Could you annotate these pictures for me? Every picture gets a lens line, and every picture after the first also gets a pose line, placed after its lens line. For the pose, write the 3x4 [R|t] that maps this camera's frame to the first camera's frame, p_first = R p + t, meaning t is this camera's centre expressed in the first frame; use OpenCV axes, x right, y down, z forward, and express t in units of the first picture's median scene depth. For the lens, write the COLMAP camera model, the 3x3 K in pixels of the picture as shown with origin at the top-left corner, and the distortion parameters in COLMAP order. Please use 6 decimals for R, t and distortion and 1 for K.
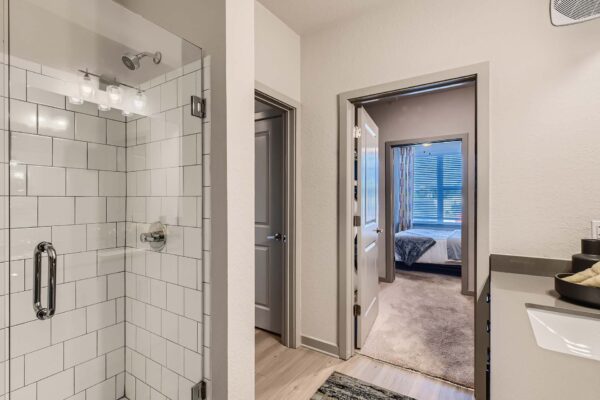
lens RADIAL K [[290.4, 0, 302.2], [0, 290.4, 199.9], [0, 0, 1]] dist [0.003738, -0.001535]
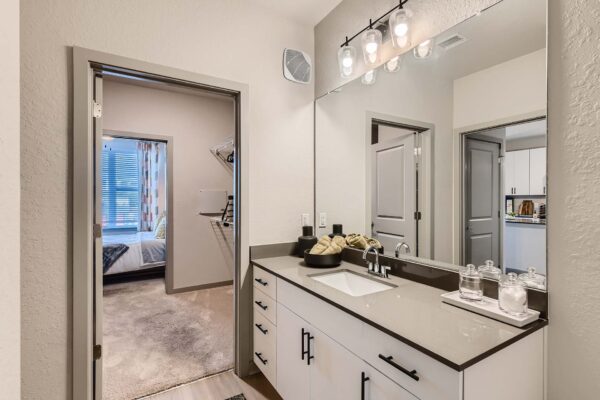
lens RADIAL K [[290.4, 0, 302.8], [0, 290.4, 198.9], [0, 0, 1]] dist [0.003738, -0.001535]
pose [[0.427720, 0.002779, 0.903907, -0.190382], [0.005524, 0.999969, -0.005688, 0.000217], [-0.903894, 0.007426, 0.427692, 0.162026]]
